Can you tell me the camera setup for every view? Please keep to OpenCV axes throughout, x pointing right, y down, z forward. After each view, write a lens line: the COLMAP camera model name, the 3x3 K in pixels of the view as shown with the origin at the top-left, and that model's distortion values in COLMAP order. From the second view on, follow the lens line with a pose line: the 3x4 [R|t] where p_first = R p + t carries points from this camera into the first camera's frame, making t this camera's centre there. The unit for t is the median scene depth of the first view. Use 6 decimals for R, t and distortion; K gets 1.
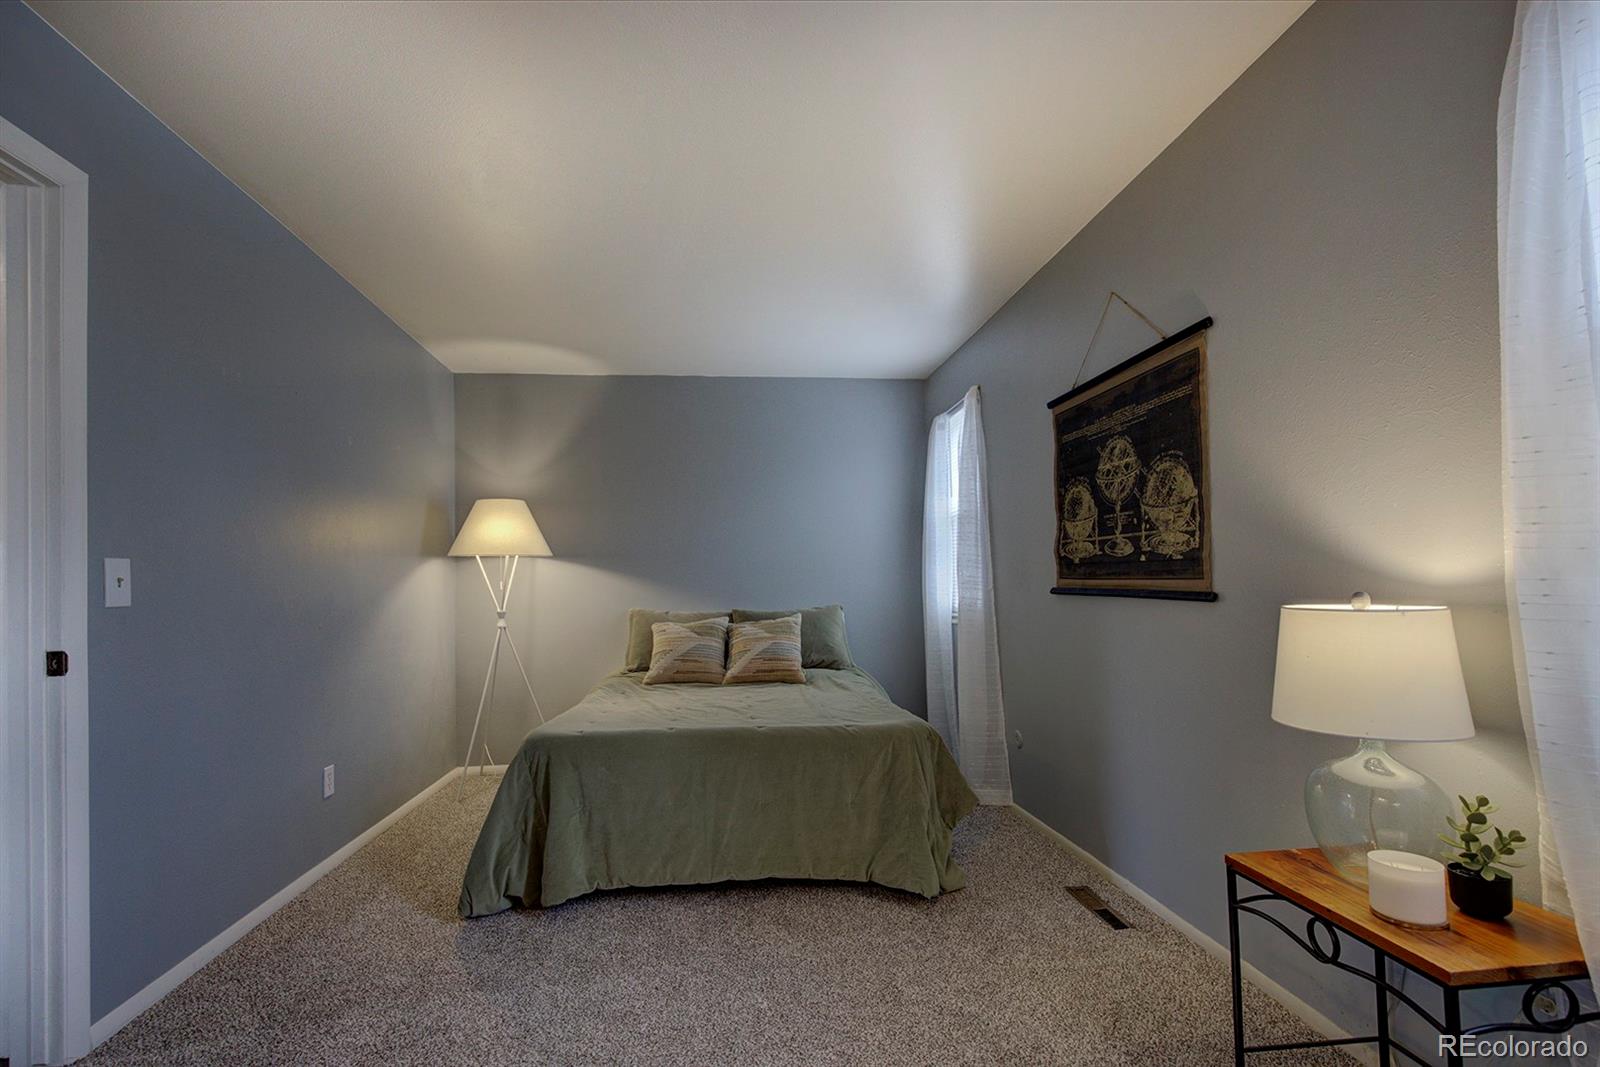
lens RADIAL K [[772.8, 0, 740.8], [0, 772.8, 588.9], [0, 0, 1]] dist [0.007475, -0.000102]
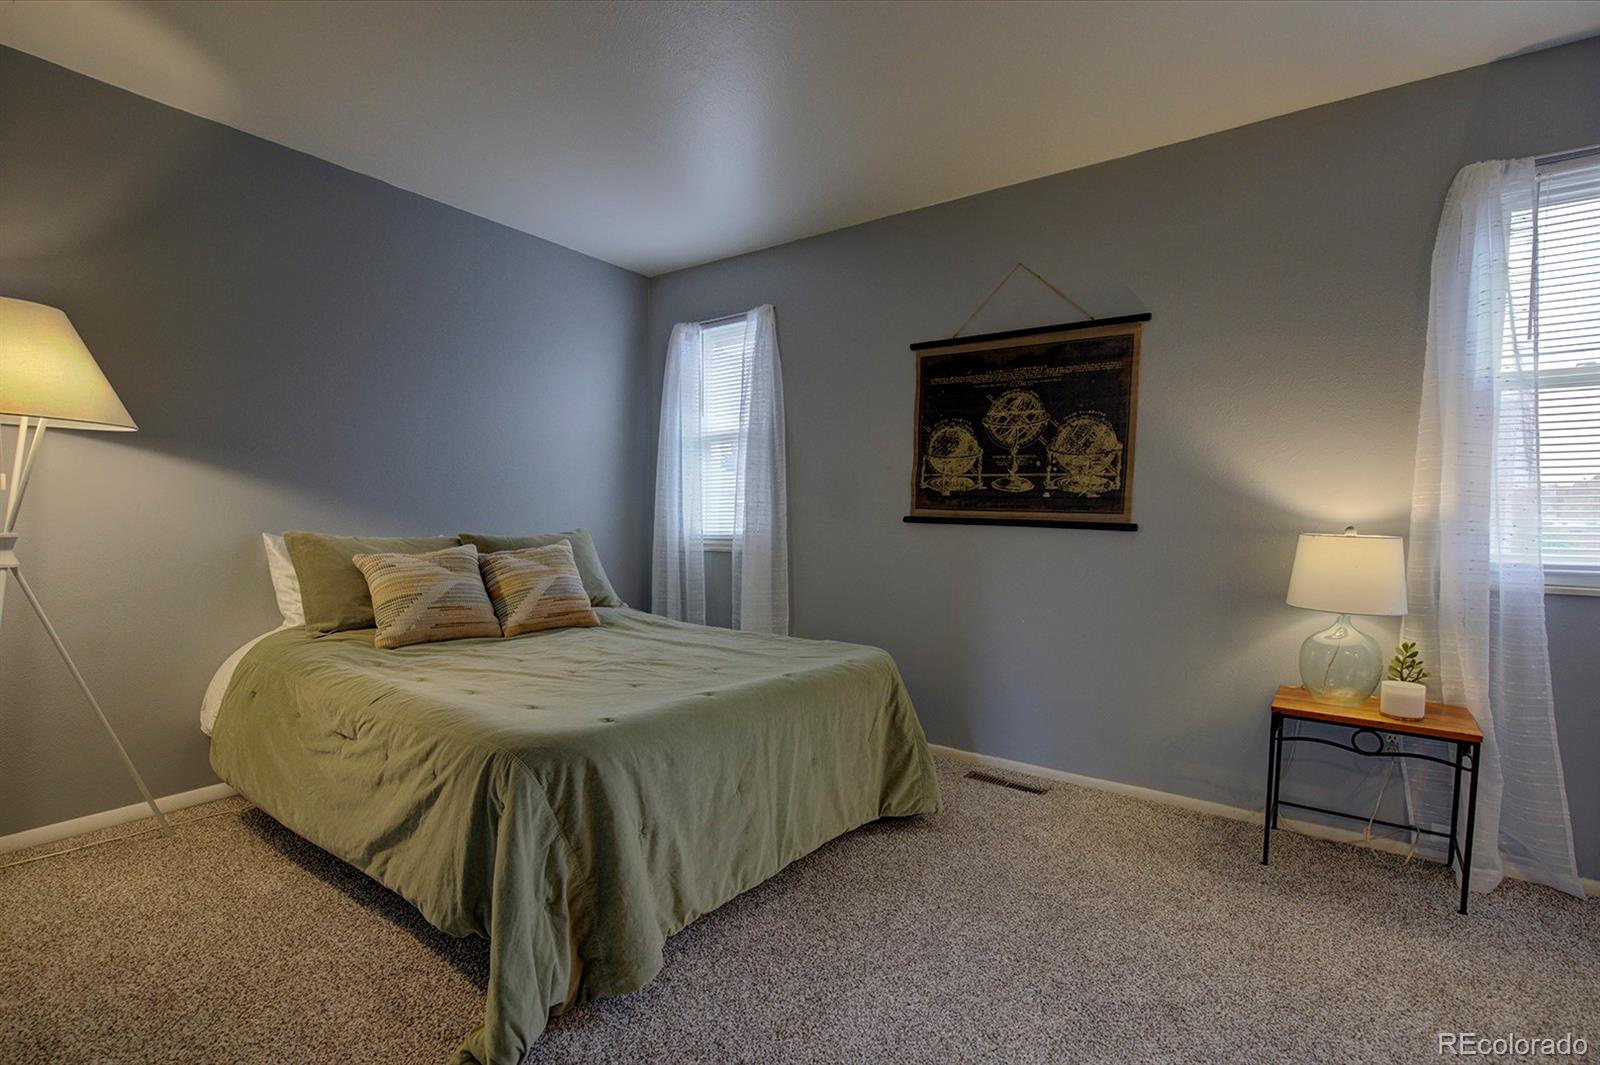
lens RADIAL K [[772.8, 0, 855.1], [0, 772.8, 576.1], [0, 0, 1]] dist [0.007475, -0.000102]
pose [[0.616577, -0.035419, 0.786498, -0.599440], [-0.025229, 0.997586, 0.064704, 0.016259], [-0.786891, -0.059738, 0.614194, 0.450742]]
